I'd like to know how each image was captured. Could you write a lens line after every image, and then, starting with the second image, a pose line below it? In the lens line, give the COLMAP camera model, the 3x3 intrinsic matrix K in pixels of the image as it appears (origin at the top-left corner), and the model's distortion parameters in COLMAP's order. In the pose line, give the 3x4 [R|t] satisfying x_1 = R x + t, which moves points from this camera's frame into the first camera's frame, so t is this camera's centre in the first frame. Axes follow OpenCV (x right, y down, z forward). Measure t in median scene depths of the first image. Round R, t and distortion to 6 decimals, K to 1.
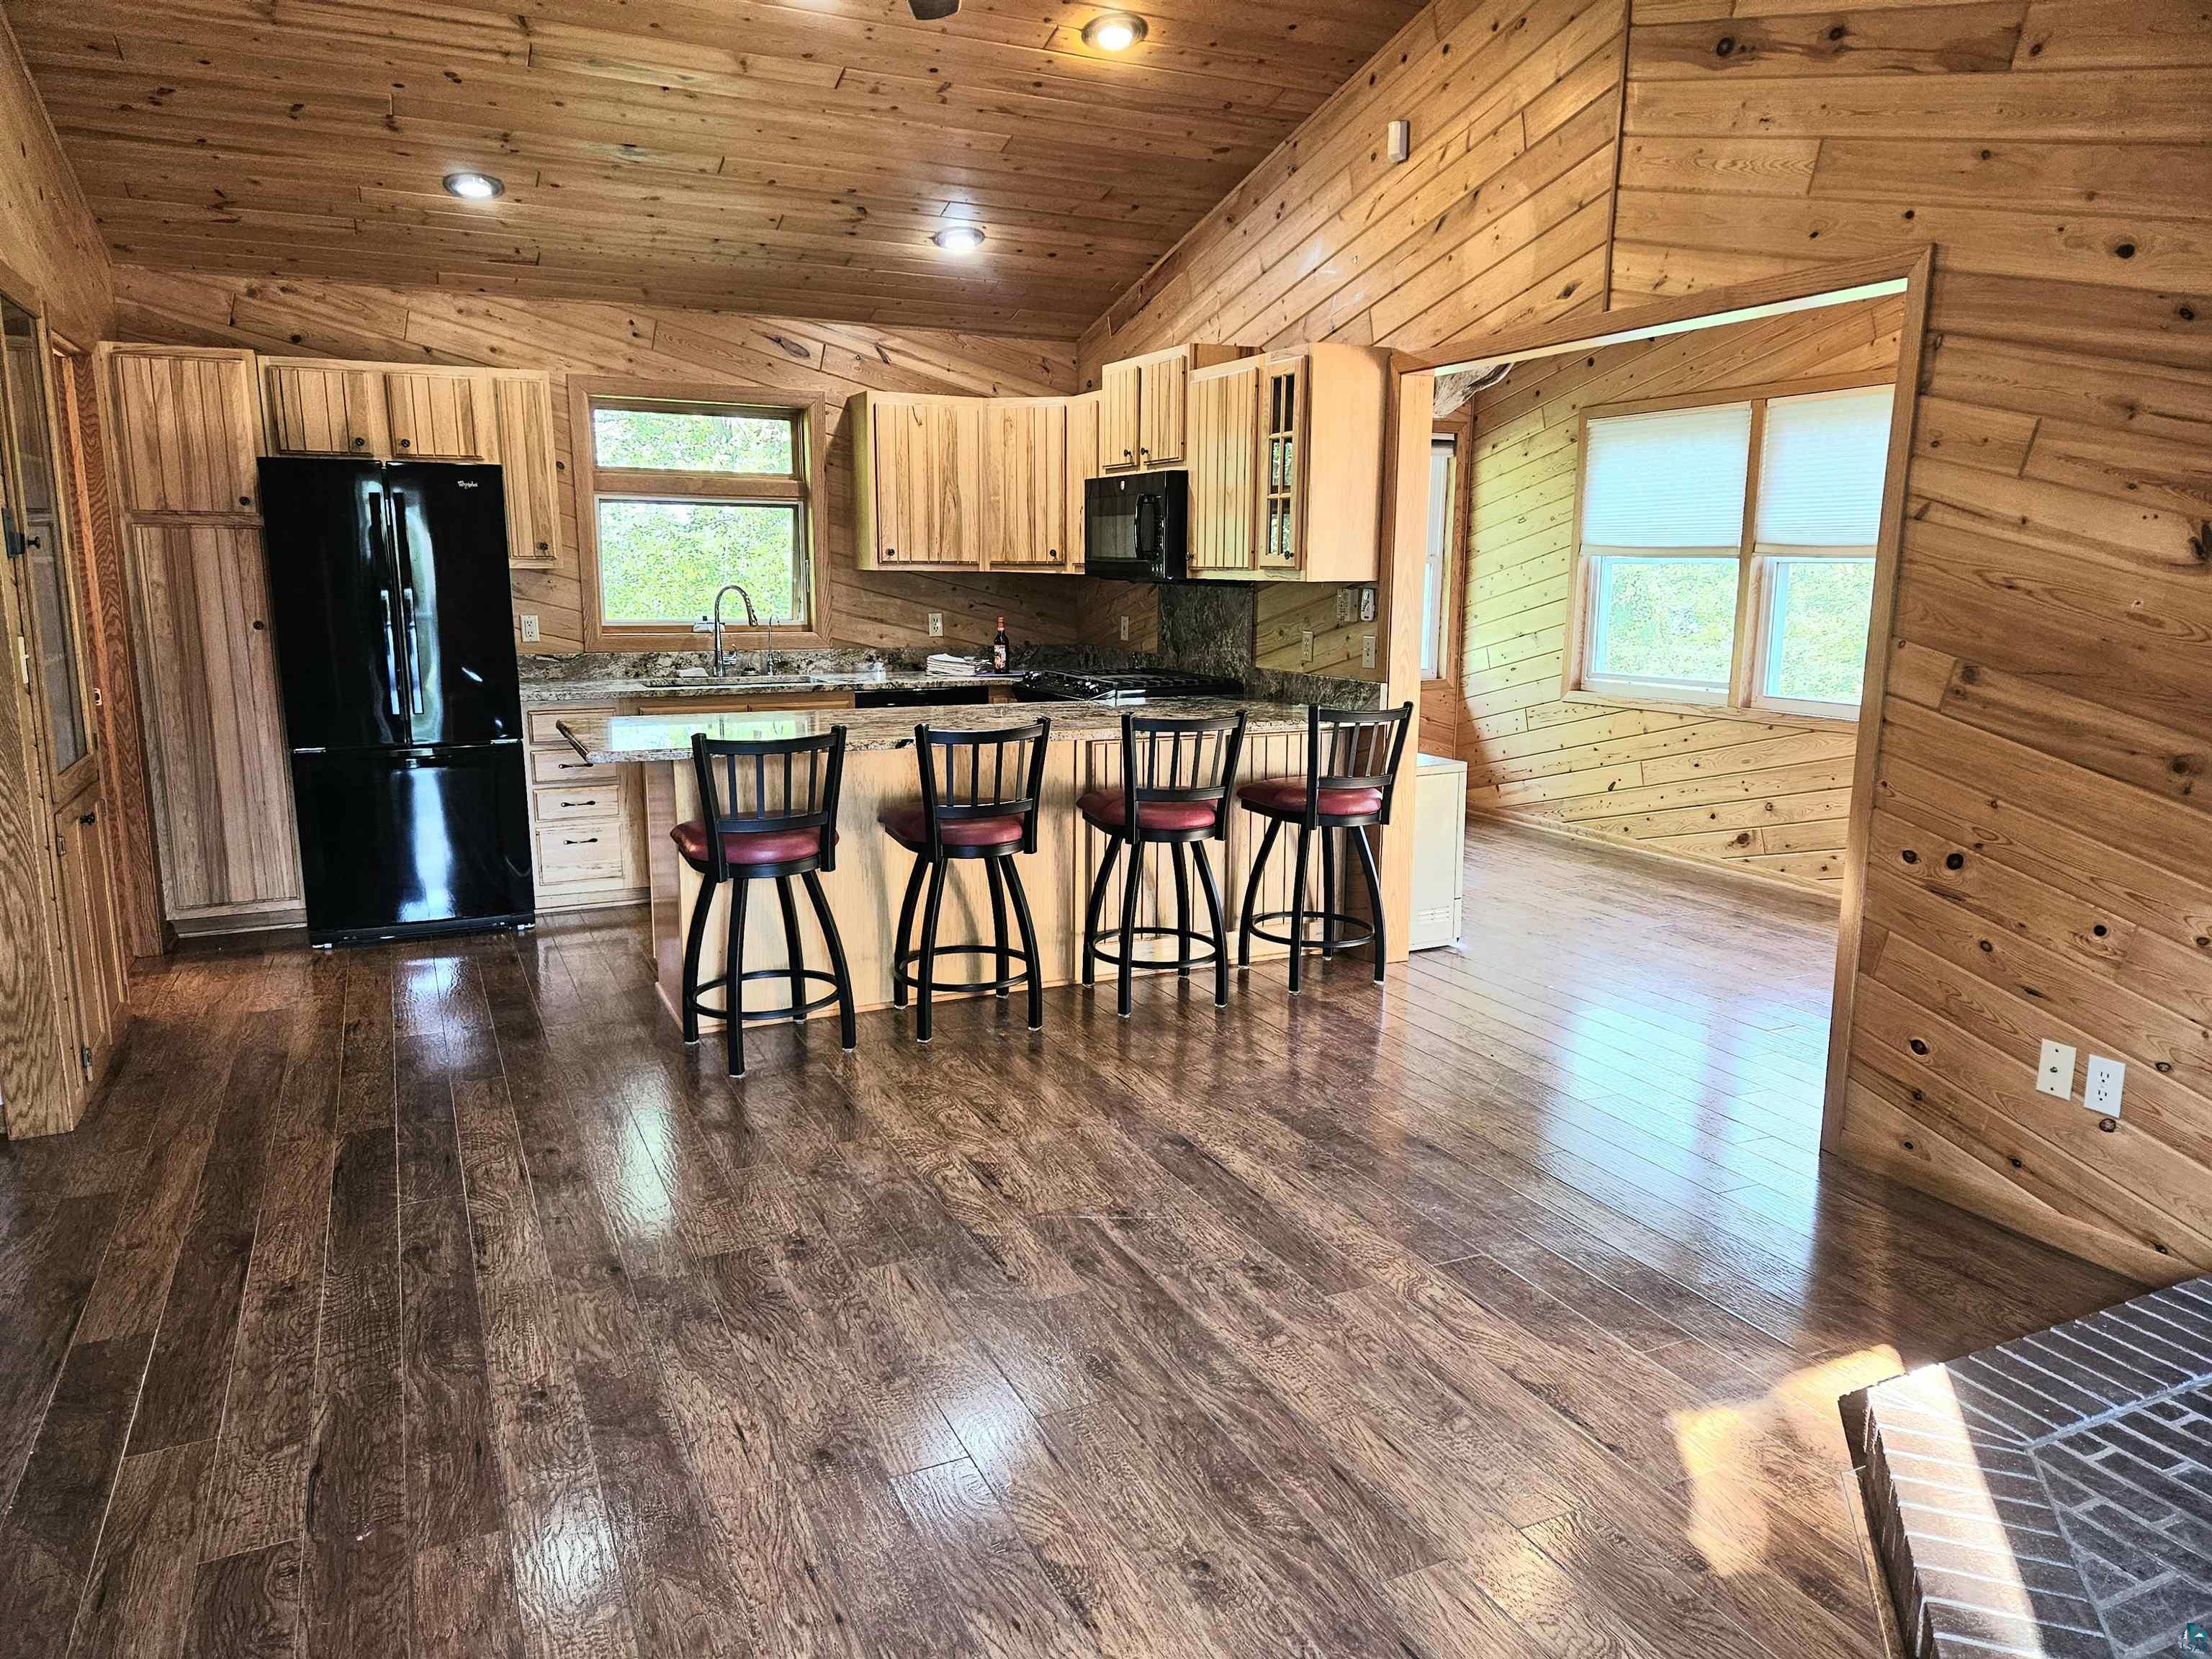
lens RADIAL K [[1474.0, 0, 1103.7], [0, 1474.0, 831.9], [0, 0, 1]] dist [0.074823, -0.062447]
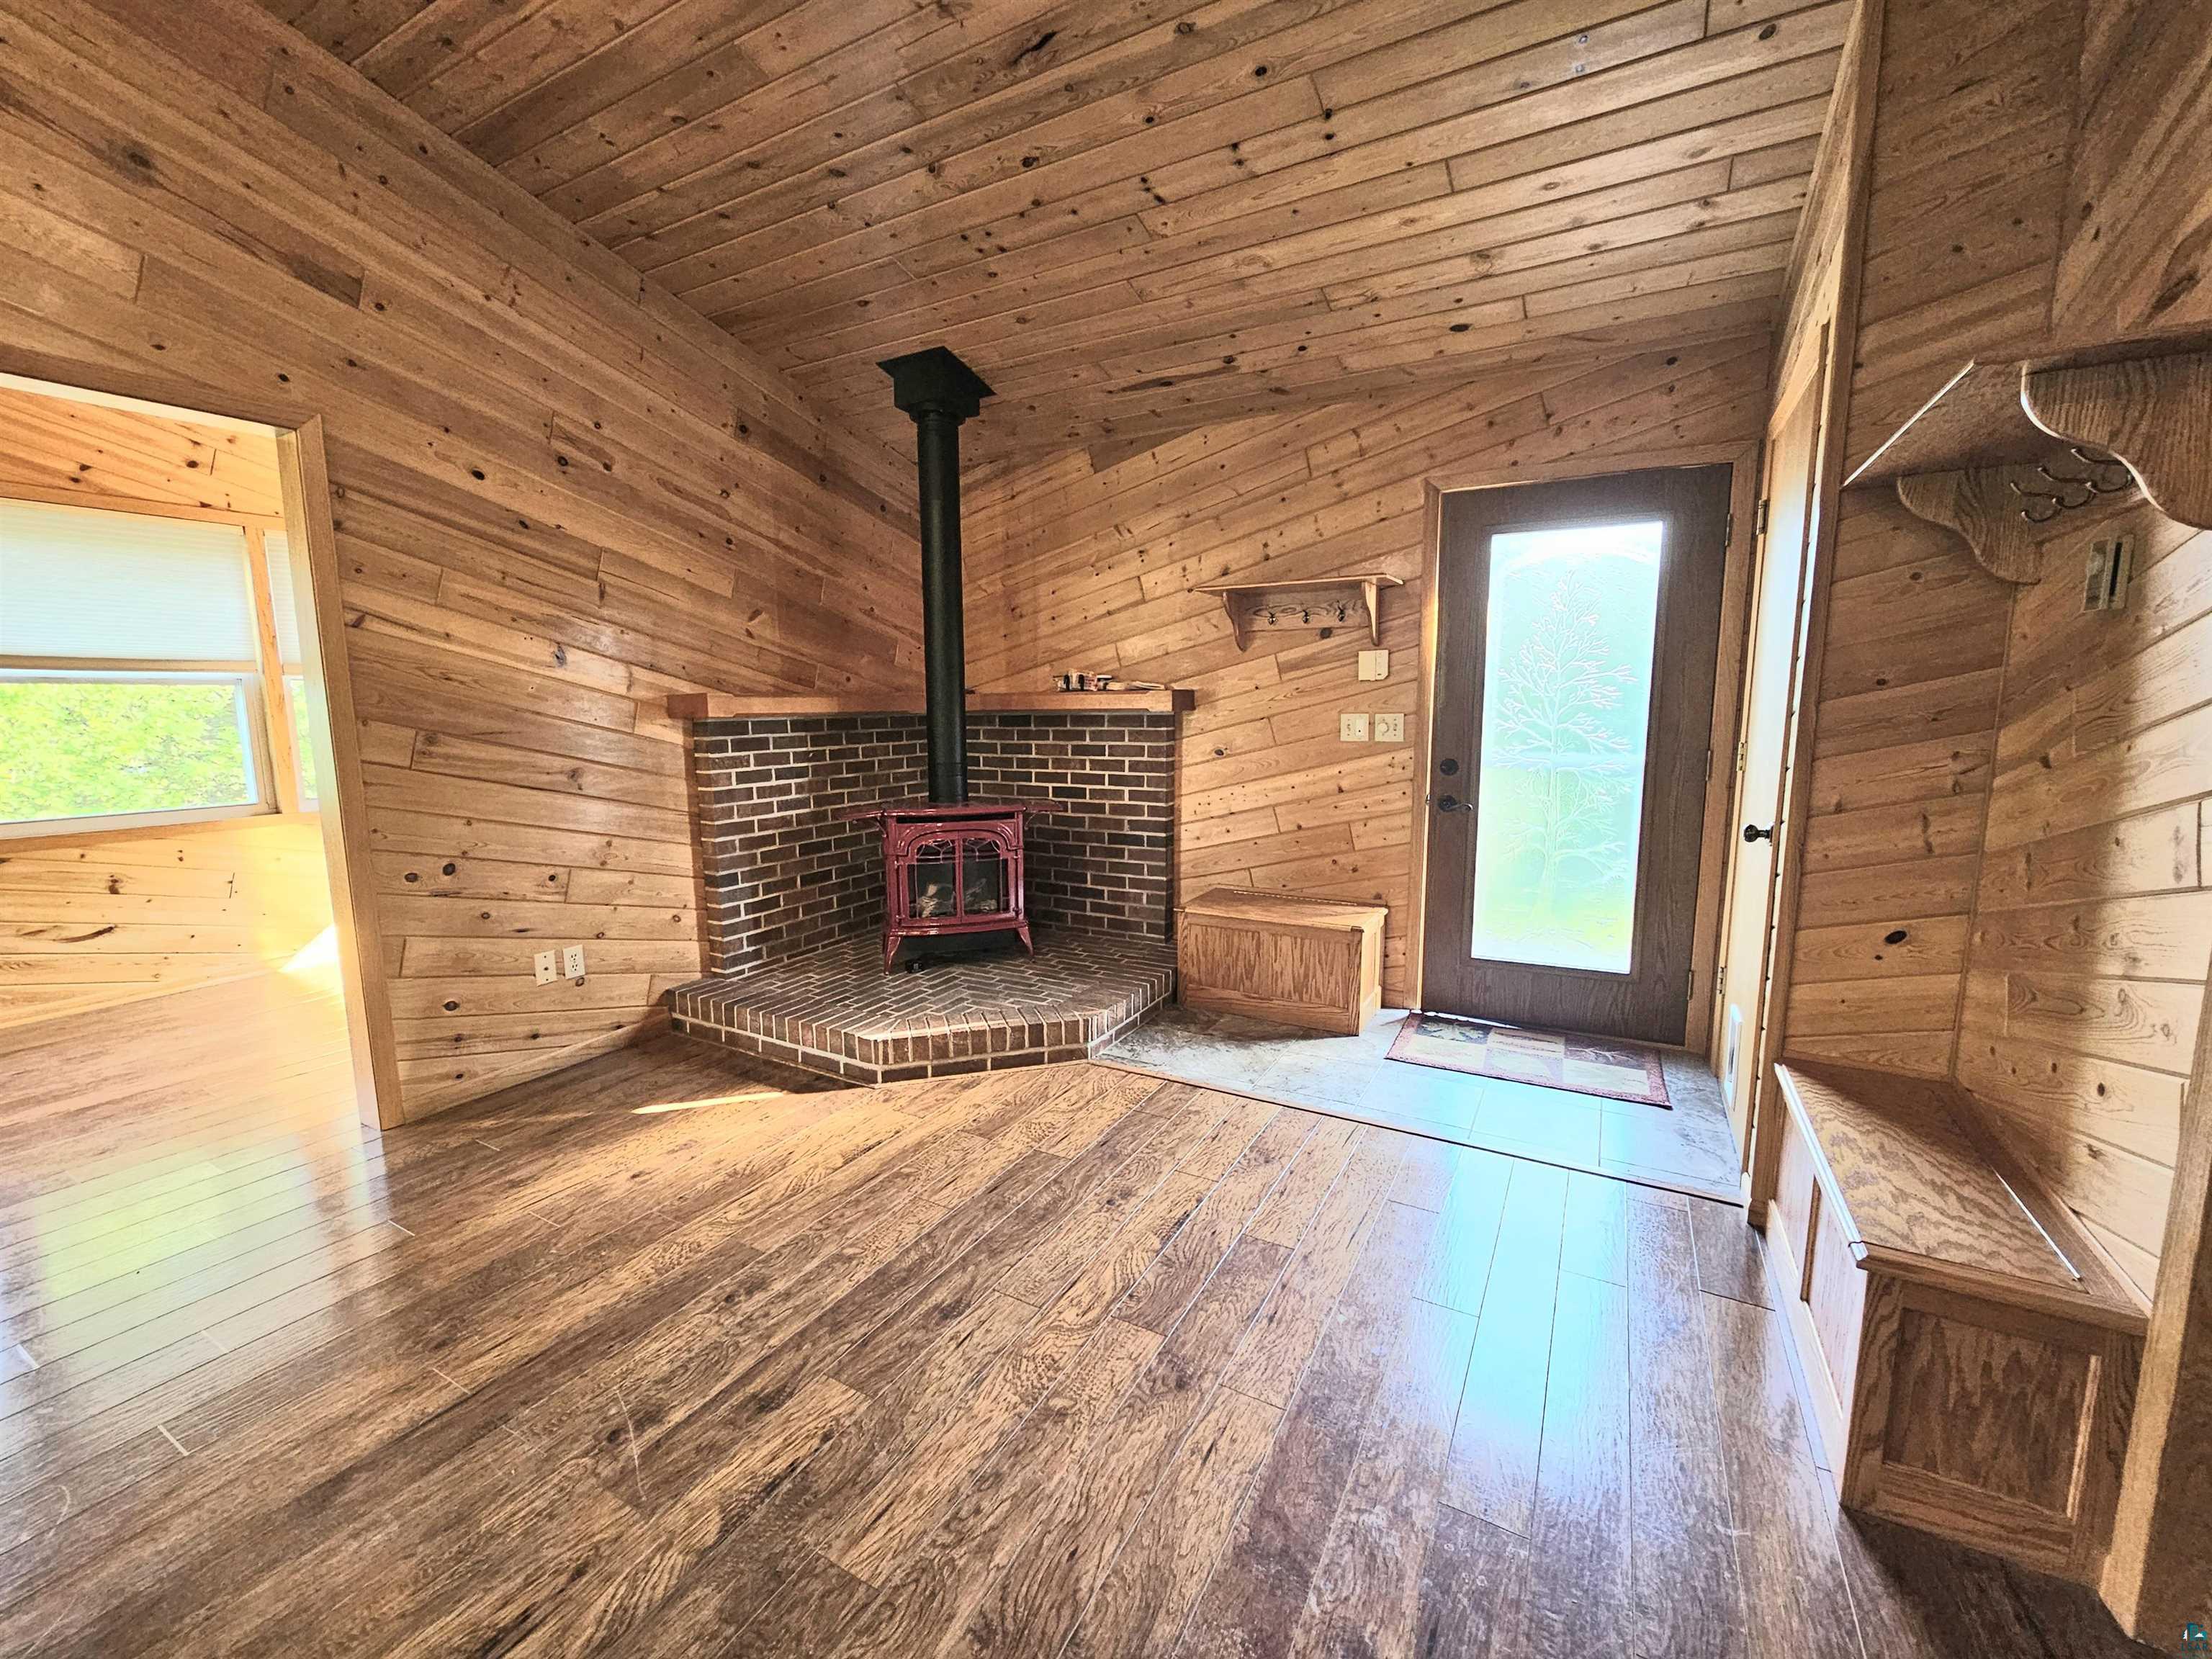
lens RADIAL K [[907.5, 0, 1102.0], [0, 907.5, 824.9], [0, 0, 1]] dist [0.001438, -0.001009]
pose [[-0.575578, -0.110480, 0.810250, -0.318434], [0.152490, 0.958951, 0.239080, -0.086392], [-0.803403, 0.261164, -0.535104, 0.615342]]
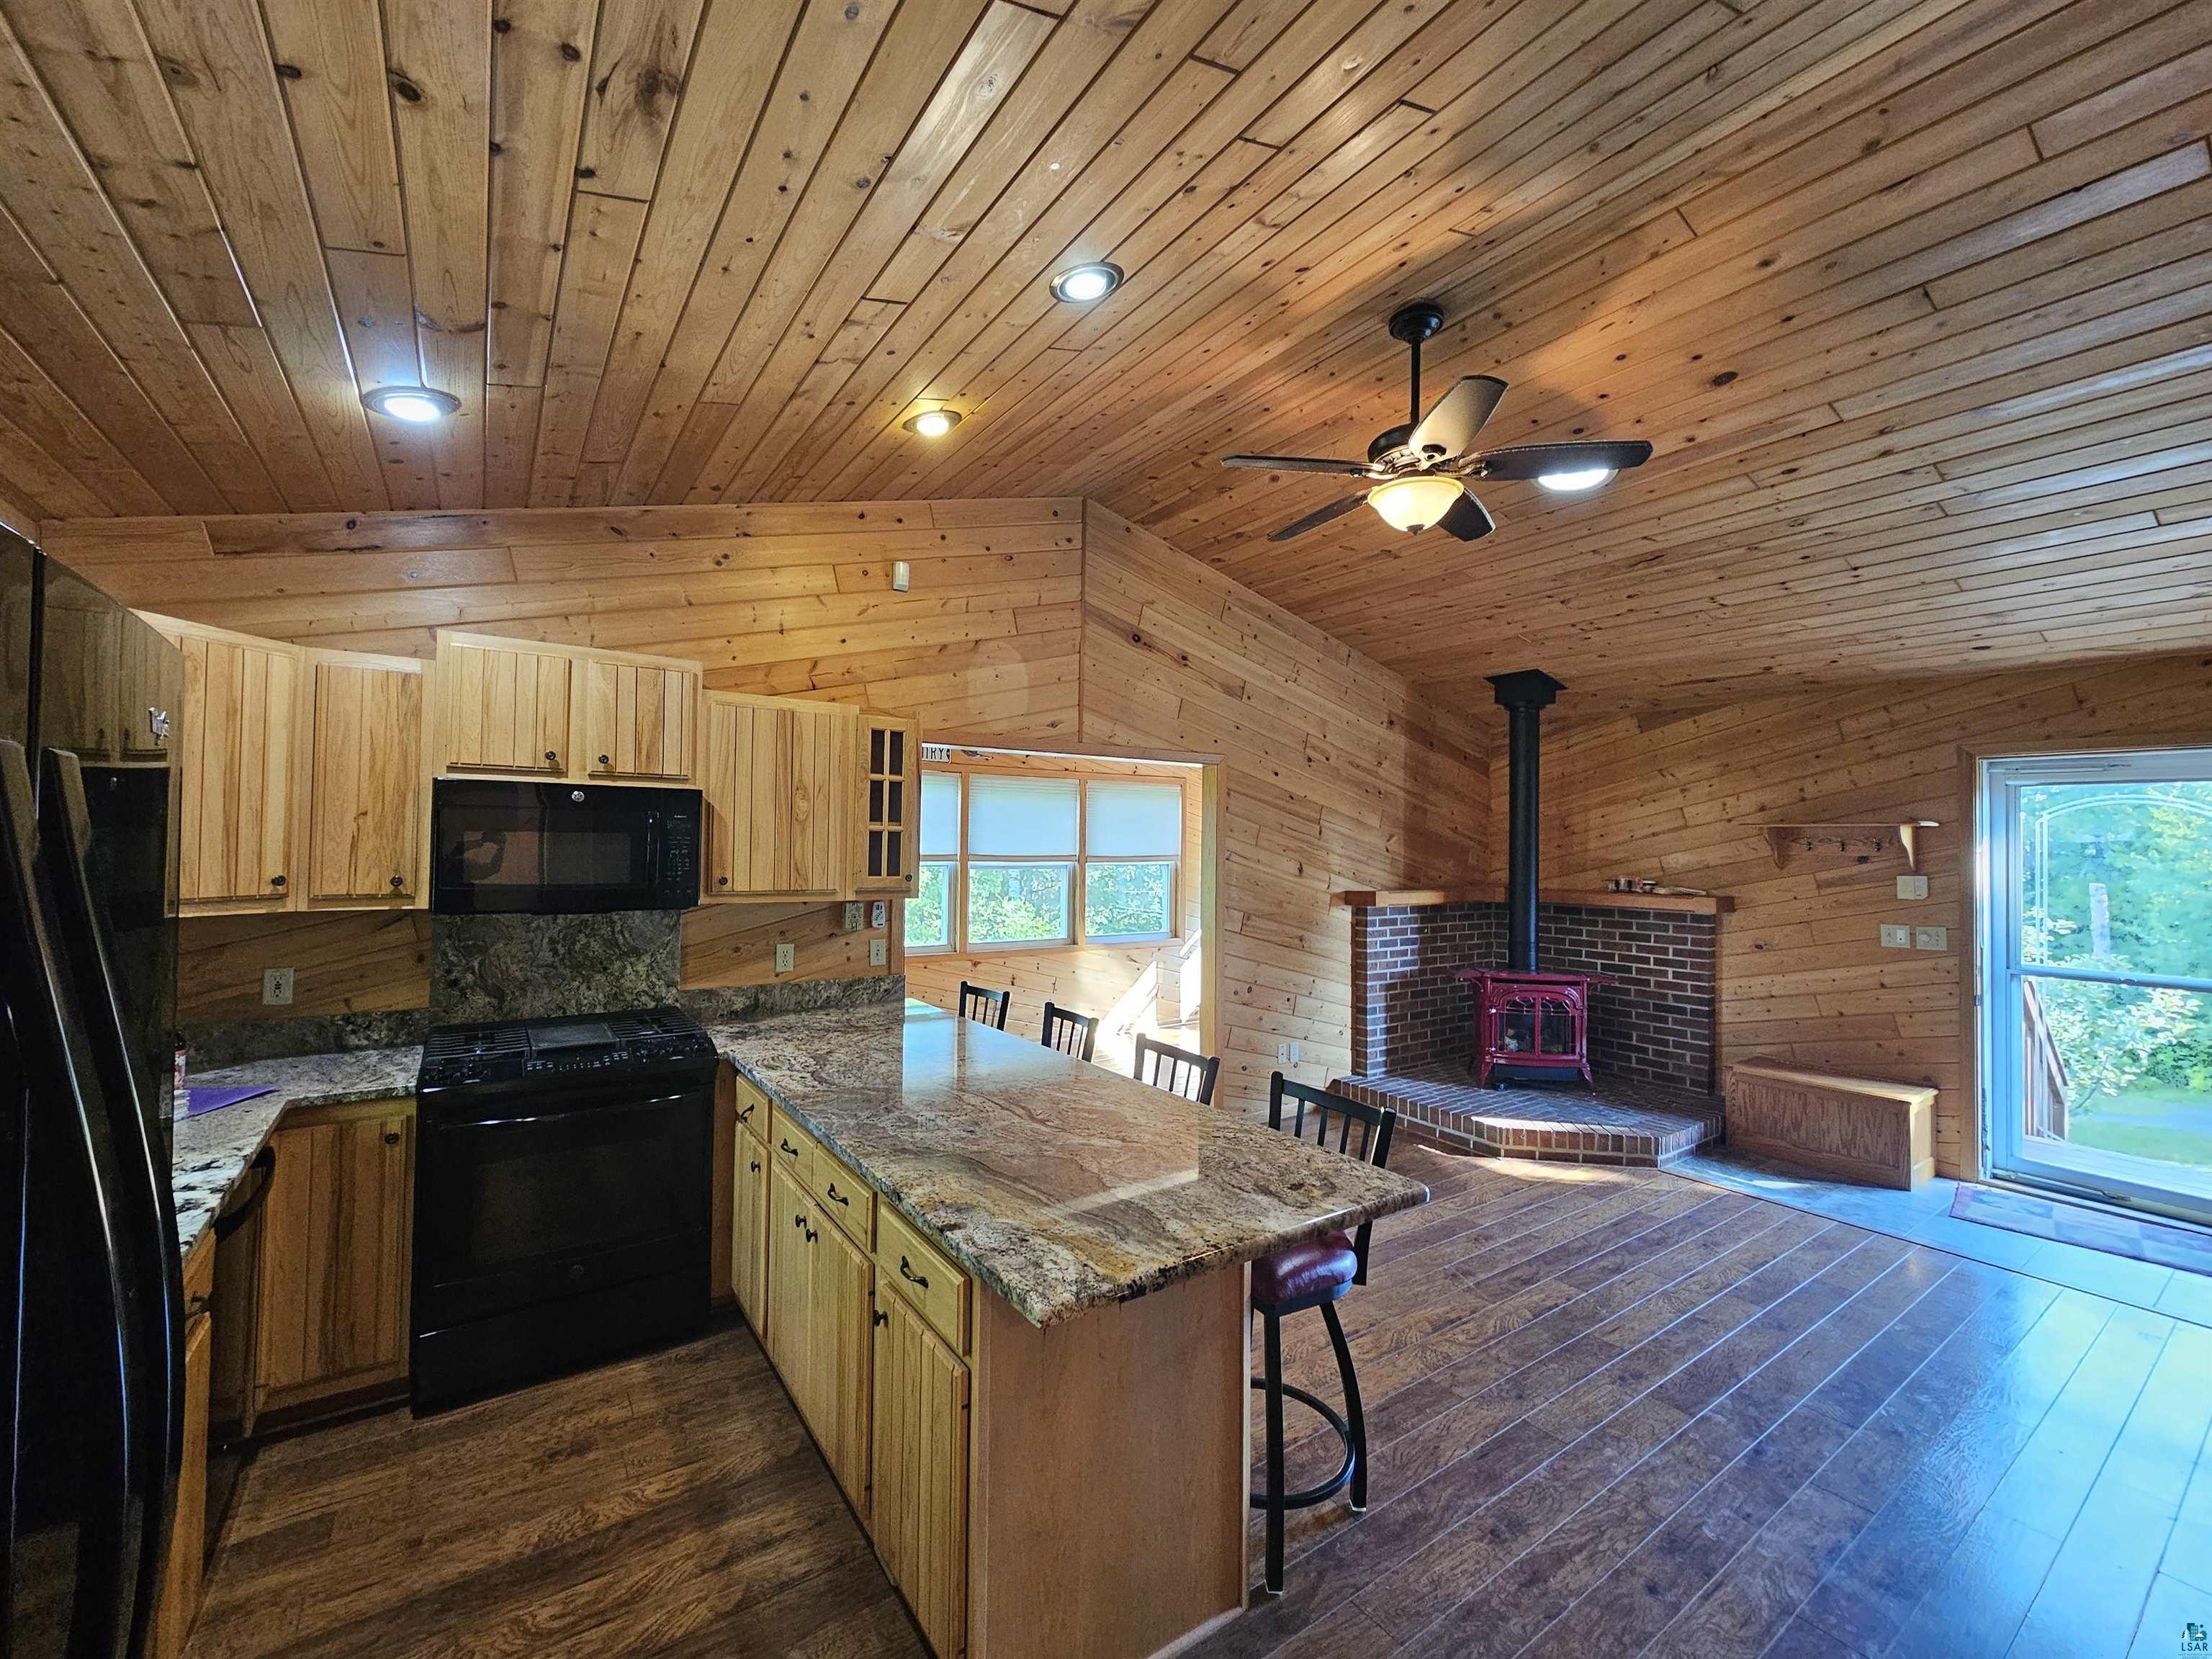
lens RADIAL K [[907.5, 0, 1100.8], [0, 907.5, 826.0], [0, 0, 1]] dist [0.001438, -0.001009]
pose [[-0.159227, 0.014124, 0.987141, -0.603711], [0.165839, 0.986072, 0.012641, -0.206768], [-0.973213, 0.165720, -0.159352, 0.937343]]
